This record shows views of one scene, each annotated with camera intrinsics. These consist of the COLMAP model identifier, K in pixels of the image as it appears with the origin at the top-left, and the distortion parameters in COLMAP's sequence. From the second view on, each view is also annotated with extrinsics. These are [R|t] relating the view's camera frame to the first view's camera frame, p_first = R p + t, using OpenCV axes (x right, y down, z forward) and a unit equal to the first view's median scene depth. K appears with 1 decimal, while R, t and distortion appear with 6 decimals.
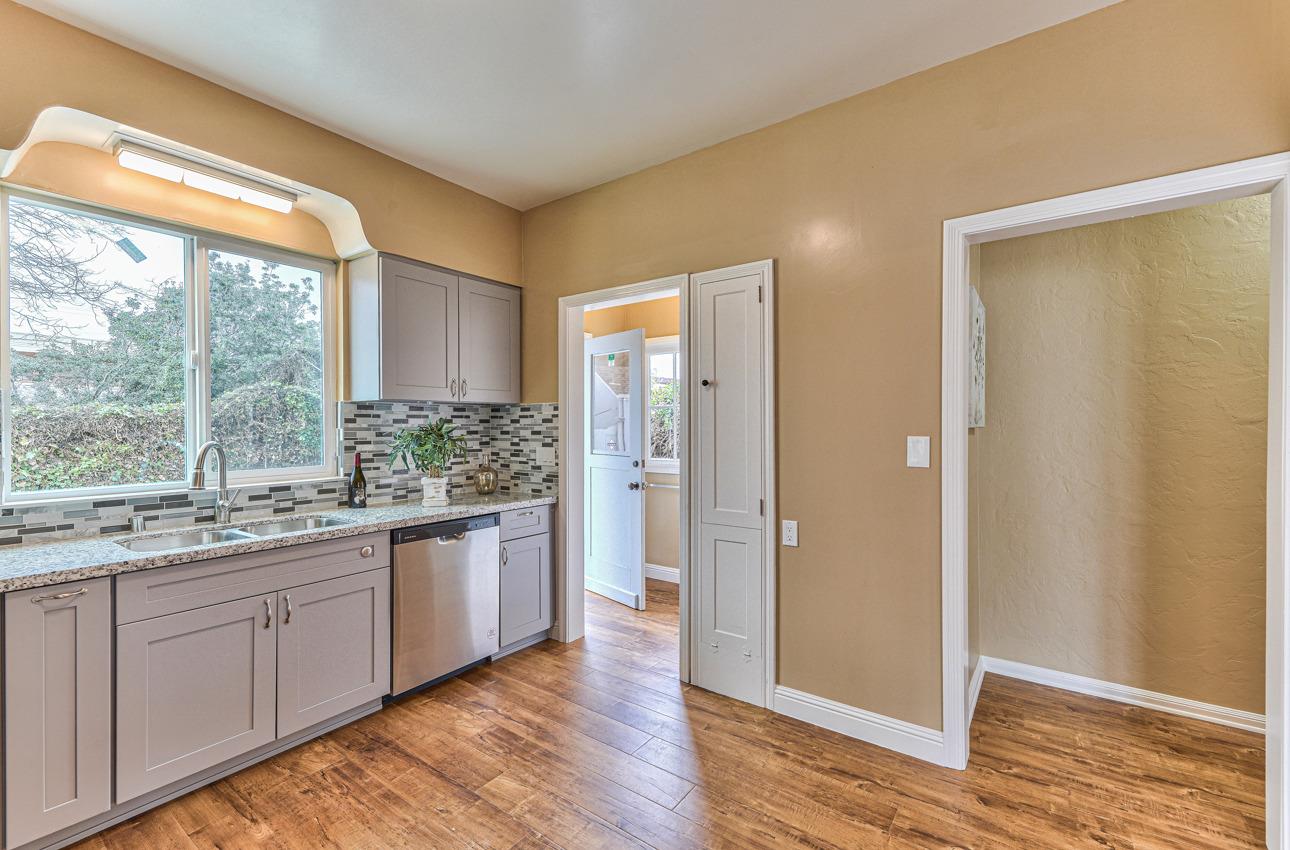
lens RADIAL K [[541.3, 0, 648.0], [0, 541.3, 429.3], [0, 0, 1]] dist [0.003426, -0.002109]
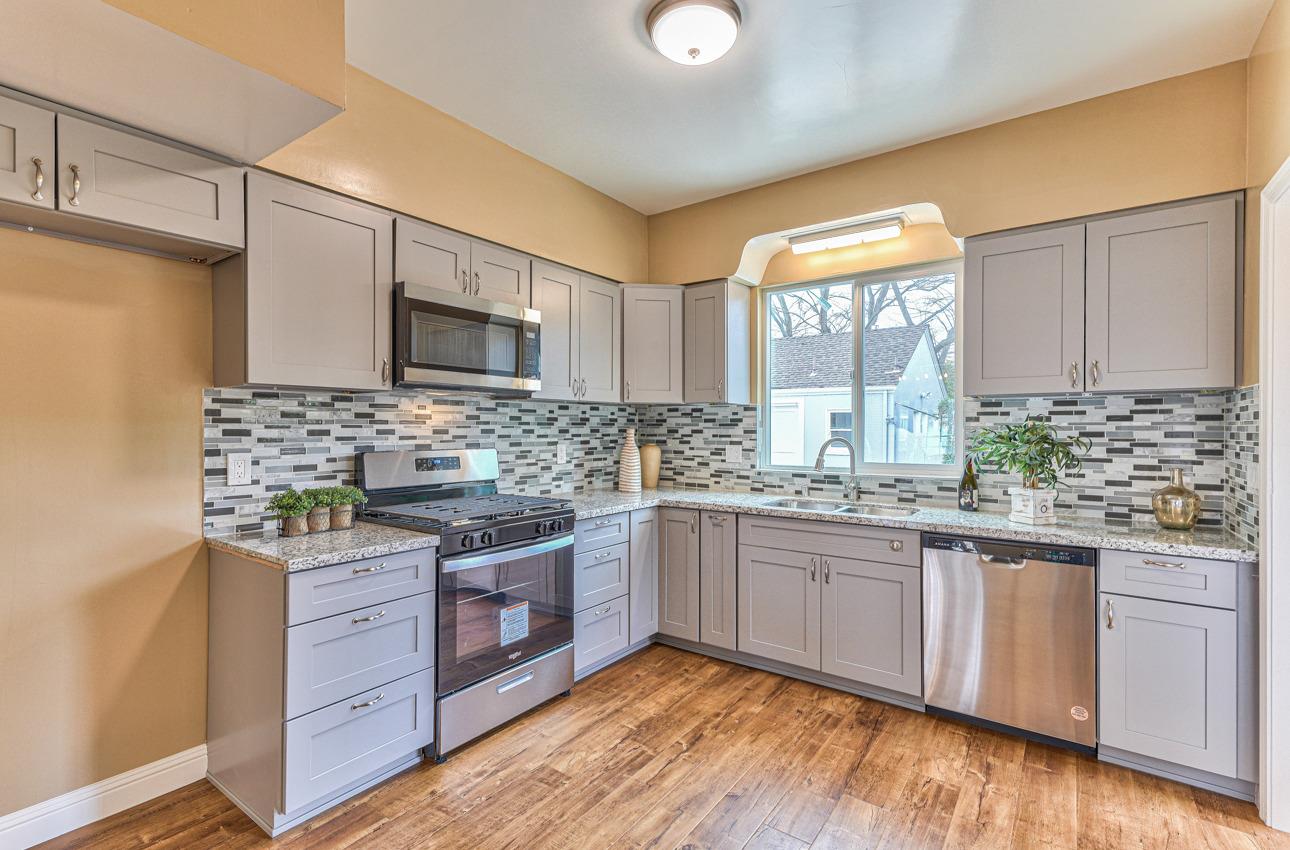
lens RADIAL K [[596.0, 0, 635.5], [0, 596.0, 427.3], [0, 0, 1]] dist [0.003468, -0.000602]
pose [[-0.027282, 0.004180, -0.999619, 0.563390], [-0.006174, 0.999971, 0.004350, -0.003076], [0.999609, 0.006290, -0.027255, 0.468262]]
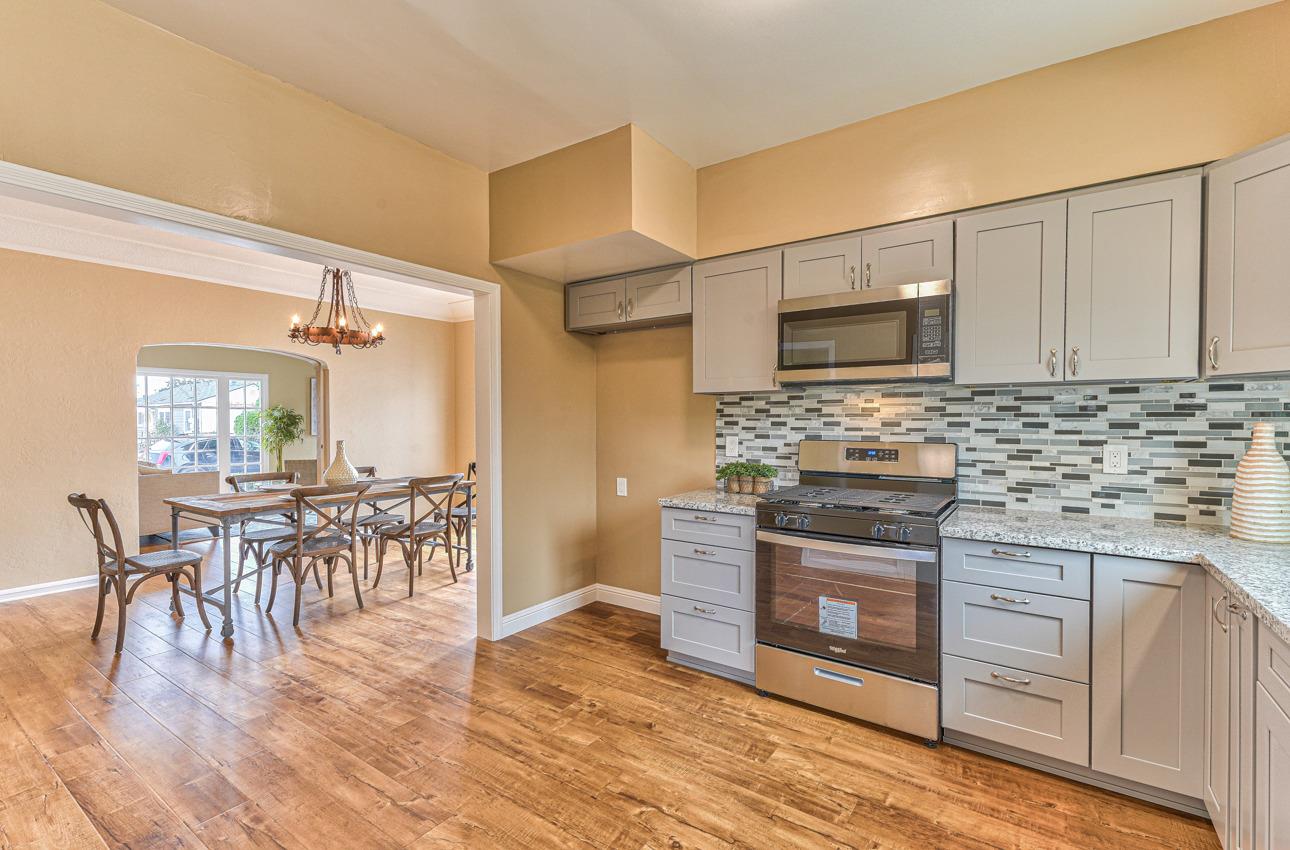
lens RADIAL K [[556.0, 0, 647.8], [0, 556.0, 424.2], [0, 0, 1]] dist [-0.001668, 0.000097]
pose [[-0.999986, 0.003657, 0.003815, -0.088939], [0.003707, 0.999907, 0.013142, -0.003128], [-0.003766, 0.013156, -0.999906, 1.130909]]
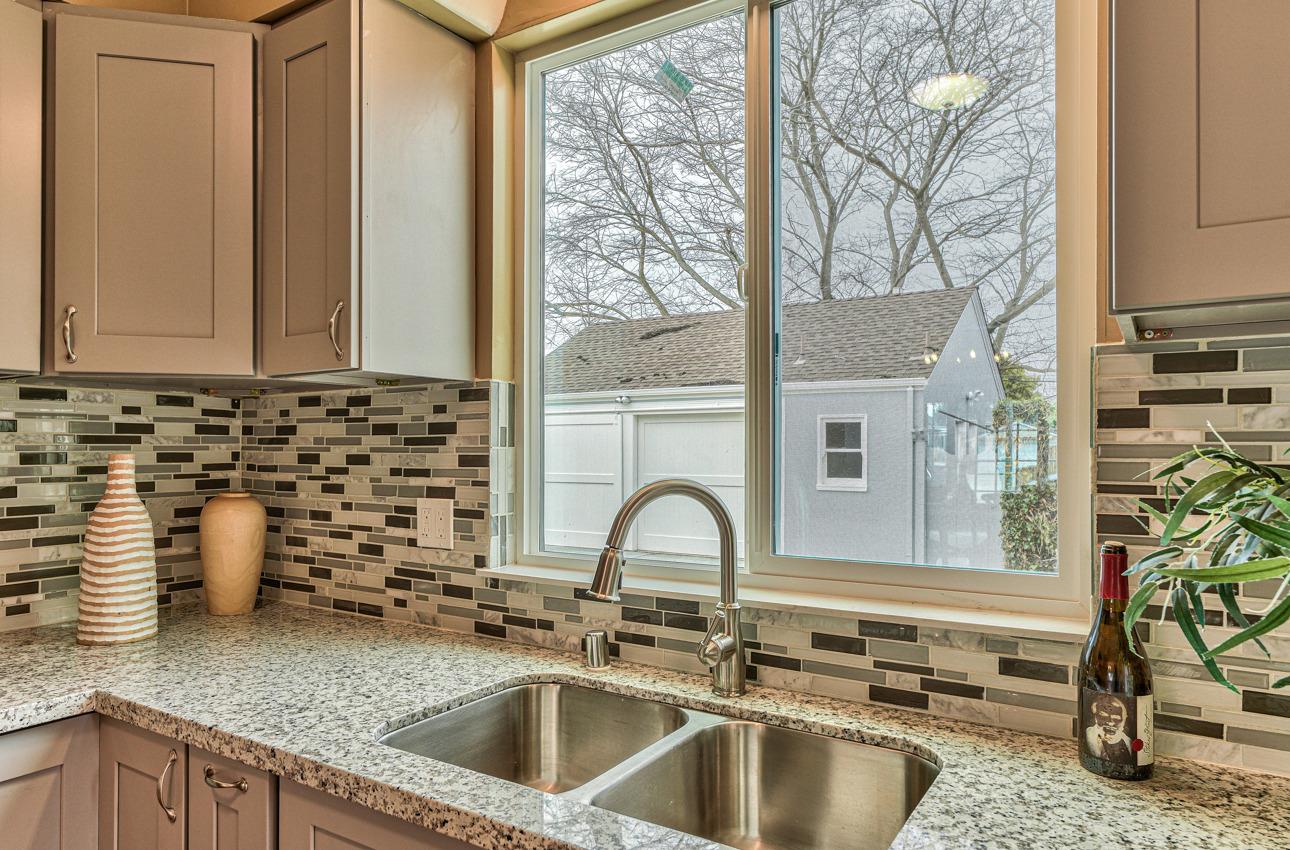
lens RADIAL K [[823.0, 0, 653.3], [0, 823.0, 438.4], [0, 0, 1]] dist [-0.000720, 0.002675]
pose [[0.052240, -0.005109, -0.998622, -0.181589], [-0.005457, 0.999971, -0.005401, -0.003322], [0.998620, 0.005732, 0.052210, 0.815591]]
